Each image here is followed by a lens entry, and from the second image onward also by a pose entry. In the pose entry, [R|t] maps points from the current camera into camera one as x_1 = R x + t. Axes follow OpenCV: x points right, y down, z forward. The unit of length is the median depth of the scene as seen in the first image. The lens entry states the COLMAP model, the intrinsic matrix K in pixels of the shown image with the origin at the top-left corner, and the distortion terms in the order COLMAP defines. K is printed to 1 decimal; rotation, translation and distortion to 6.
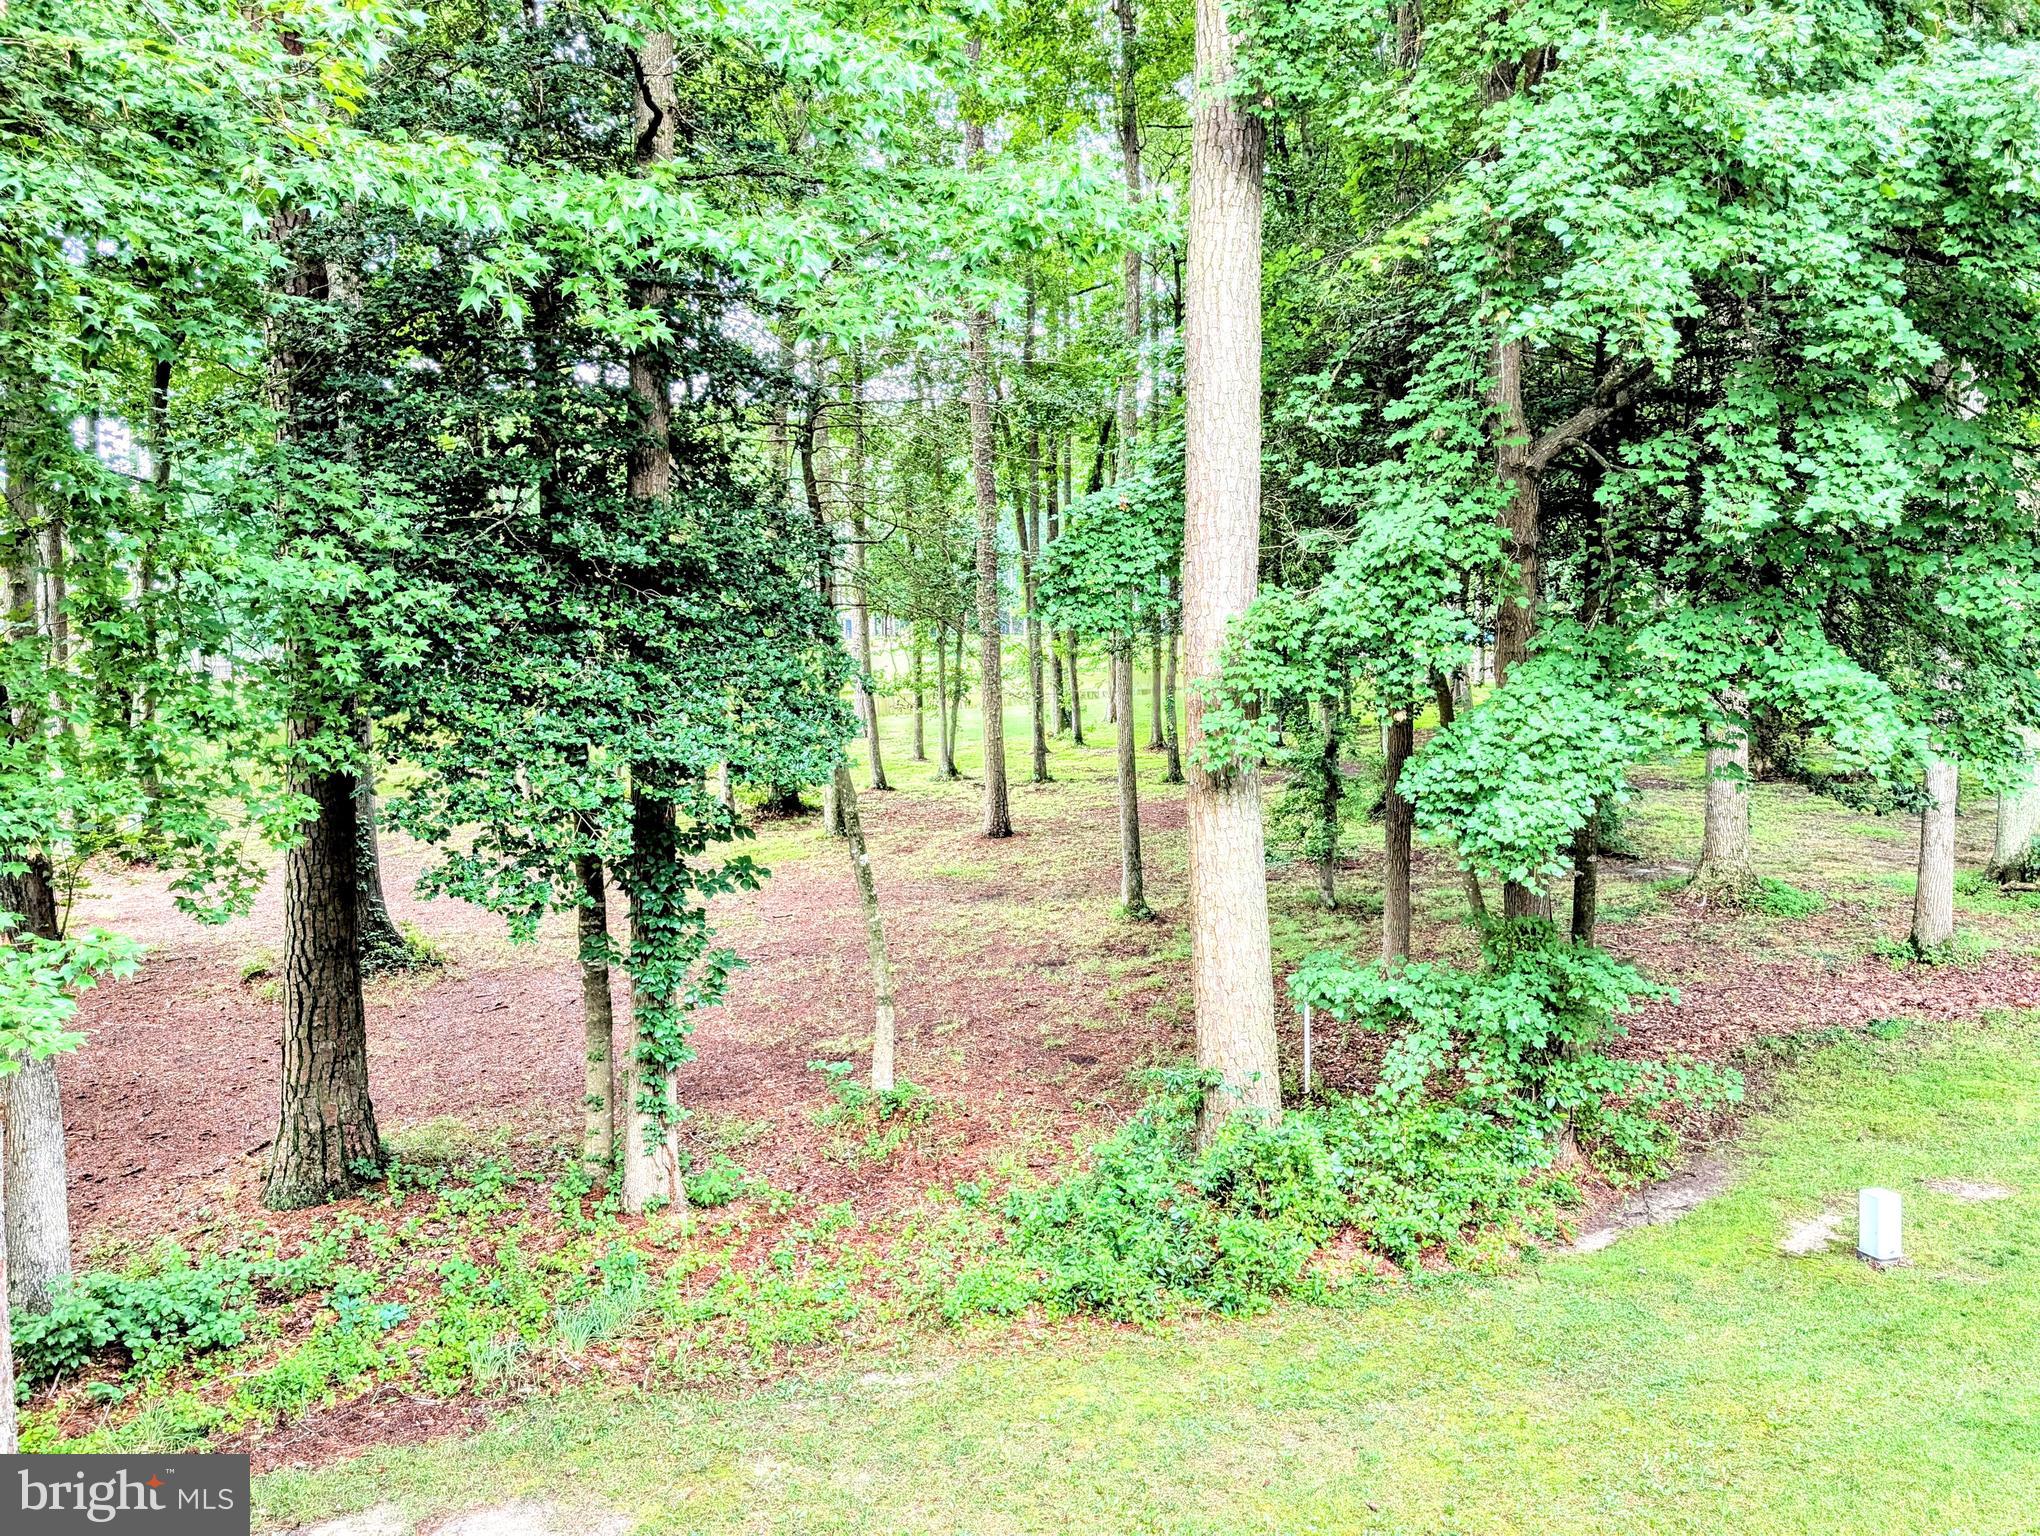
lens RADIAL K [[1463.2, 0, 1043.2], [0, 1463.2, 783.5], [0, 0, 1]] dist [0.008109, -0.001872]
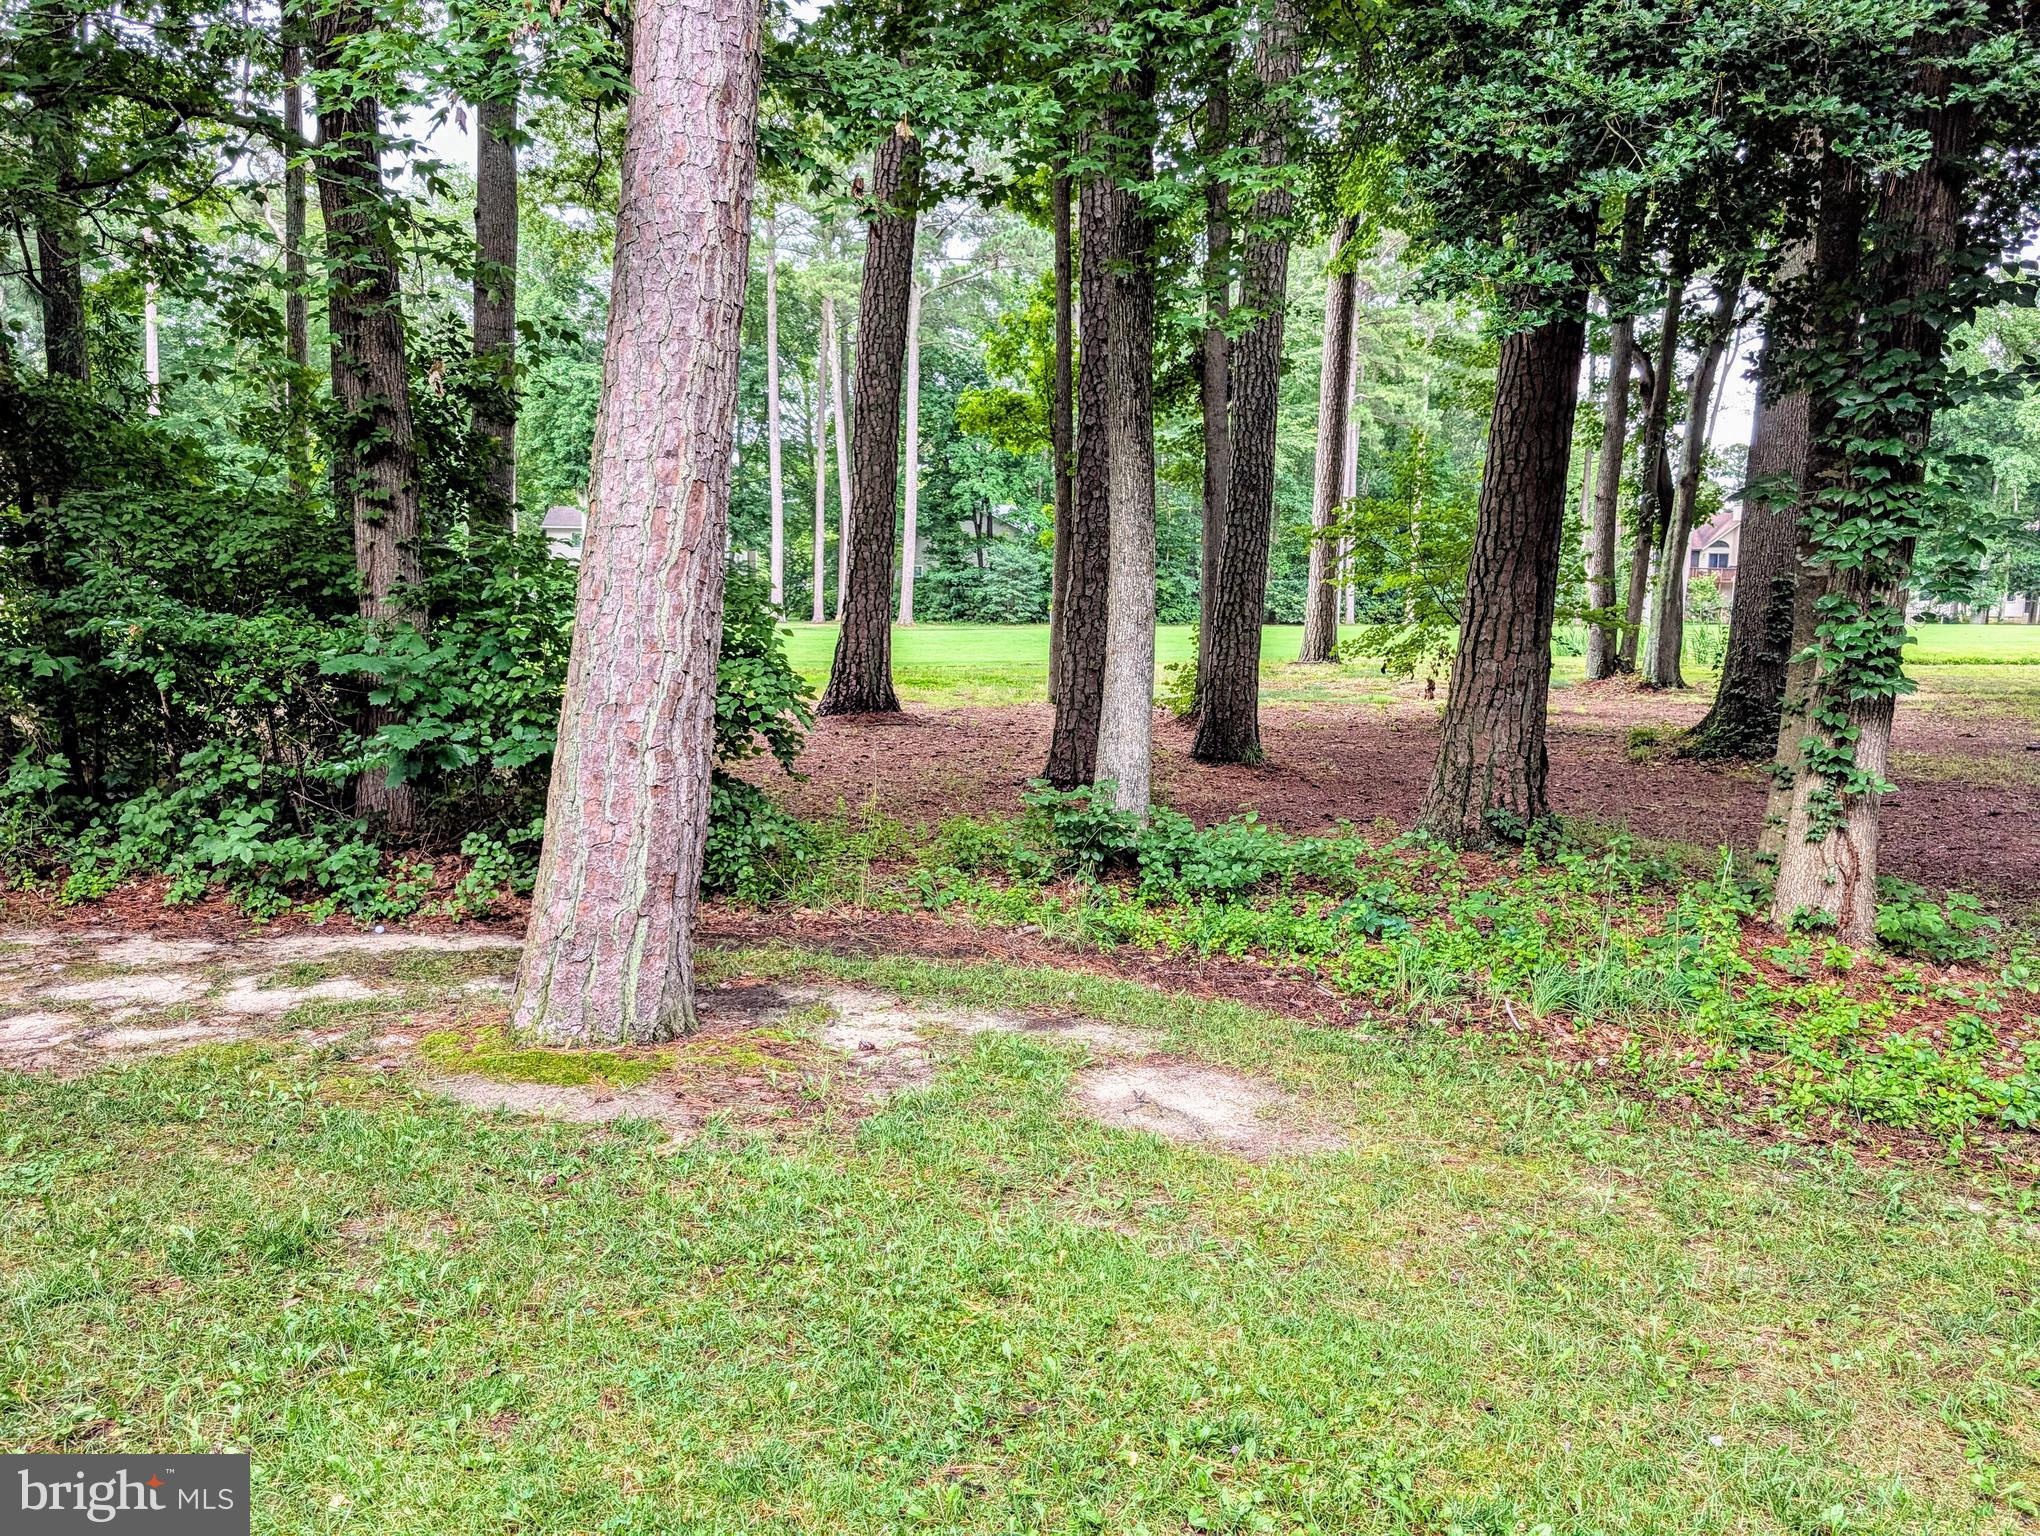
lens RADIAL K [[1463.2, 0, 1030.8], [0, 1463.2, 782.2], [0, 0, 1]] dist [0.008109, -0.001872]
pose [[0.490357, 0.135652, -0.860900, 0.123472], [-0.122821, 0.988710, 0.085834, 0.250103], [0.862824, 0.063647, 0.501482, 0.452614]]
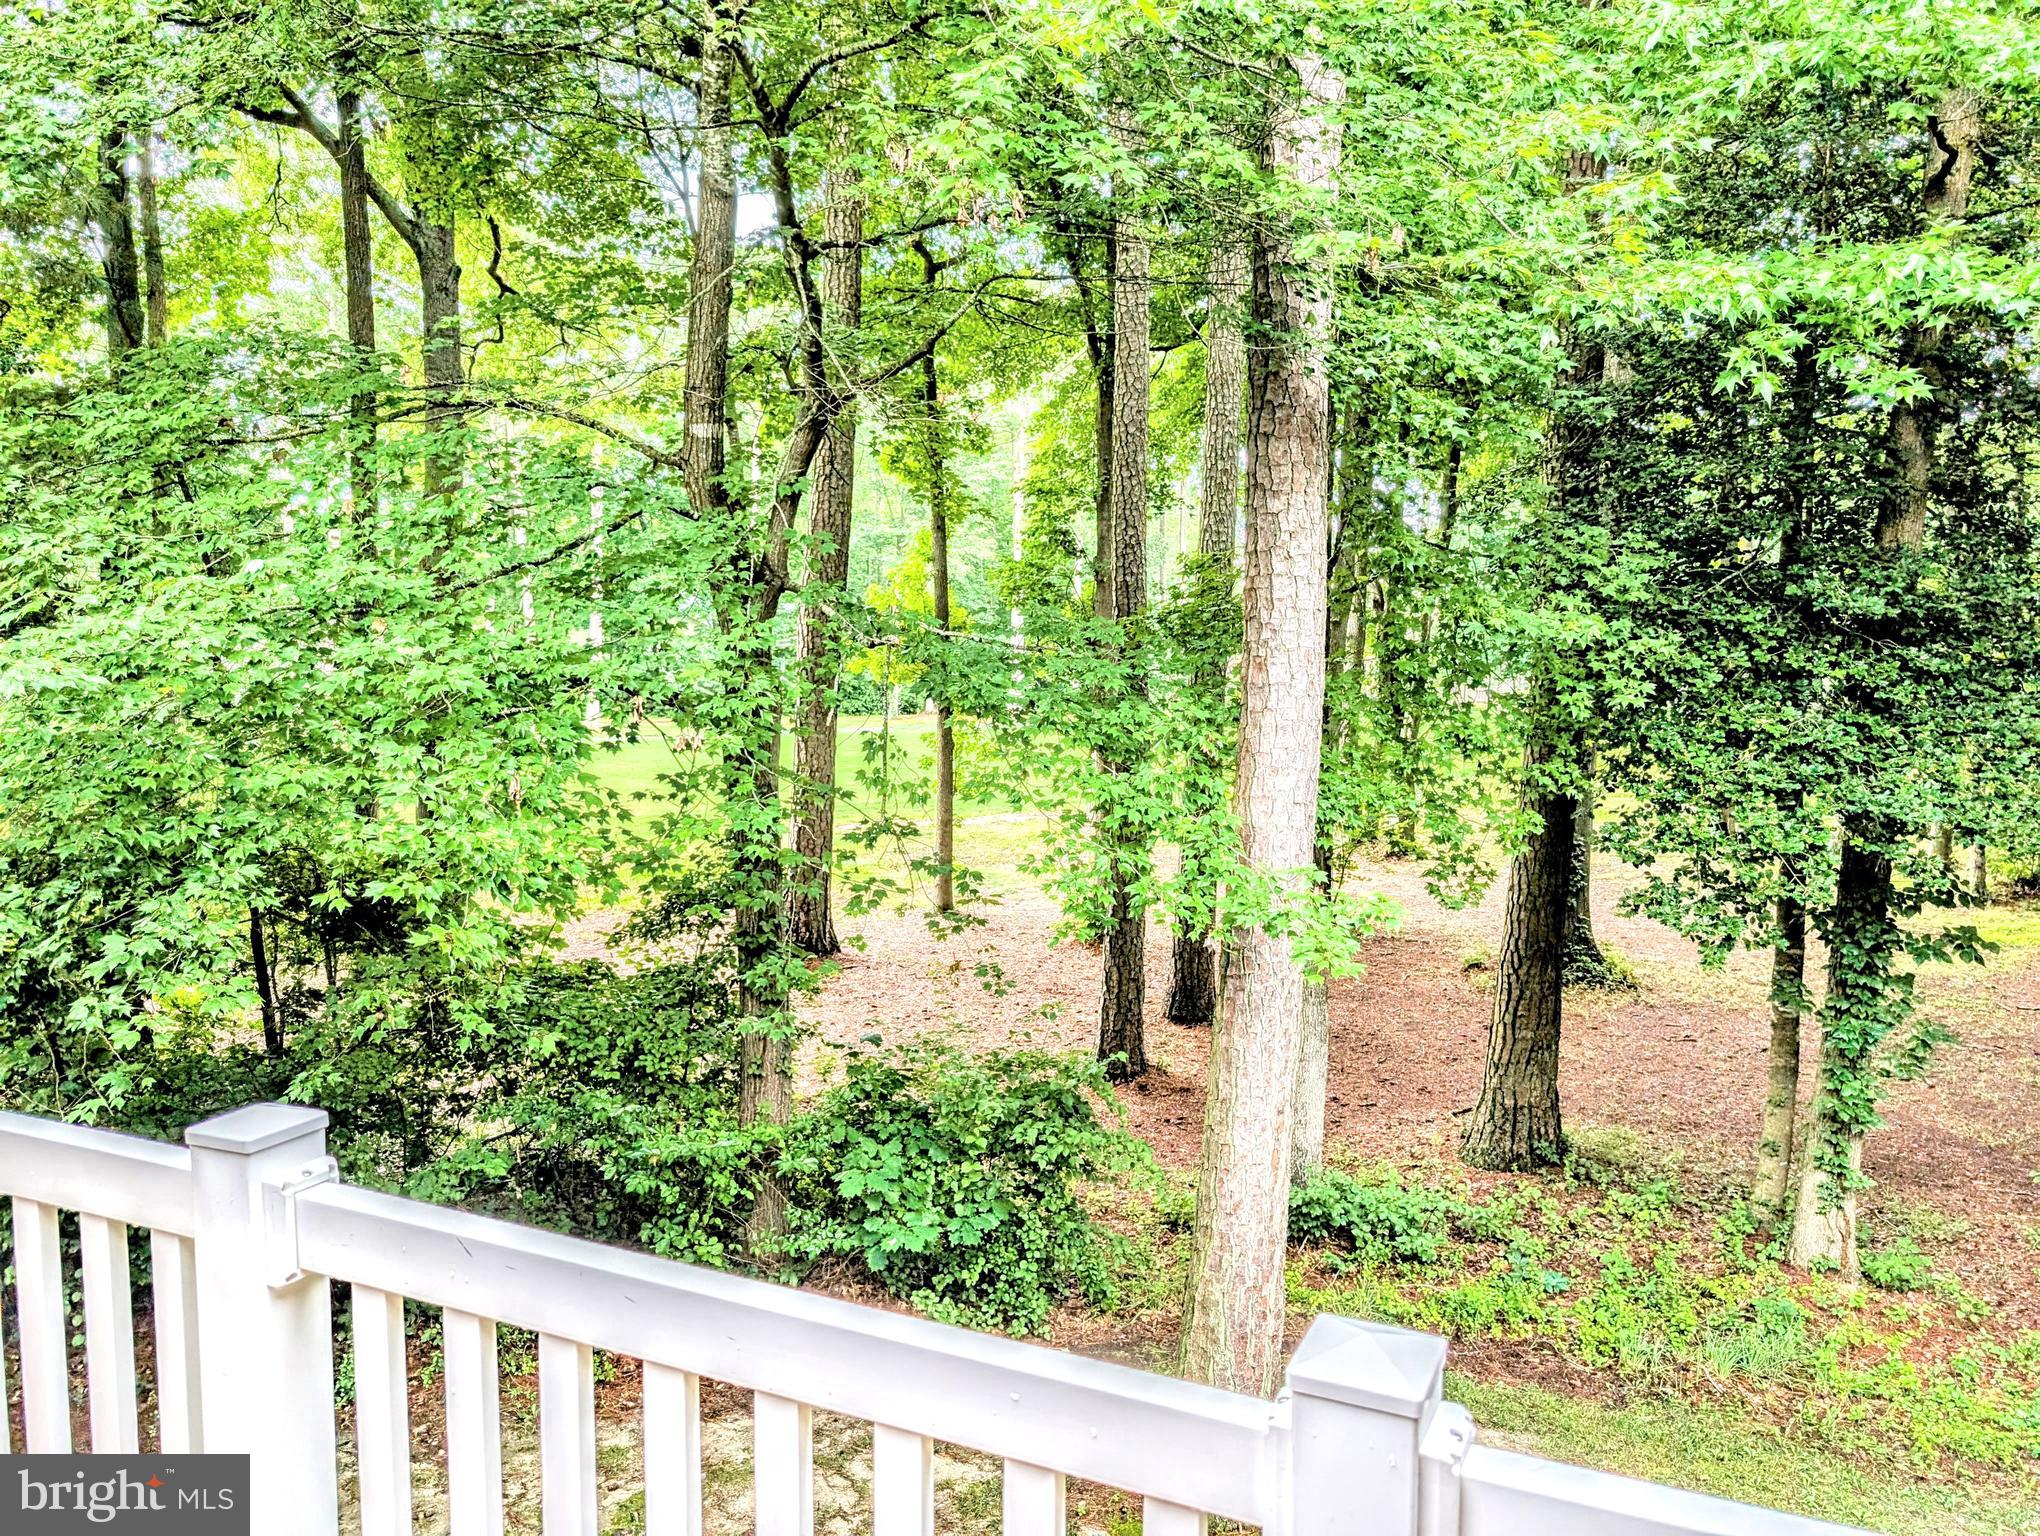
lens RADIAL K [[1463.2, 0, 1041.6], [0, 1463.2, 778.8], [0, 0, 1]] dist [0.008109, -0.001872]
pose [[0.698910, 0.087177, -0.709877, 0.042864], [-0.105252, 0.994274, 0.018477, 0.001652], [0.707423, 0.061802, 0.704084, -0.089583]]
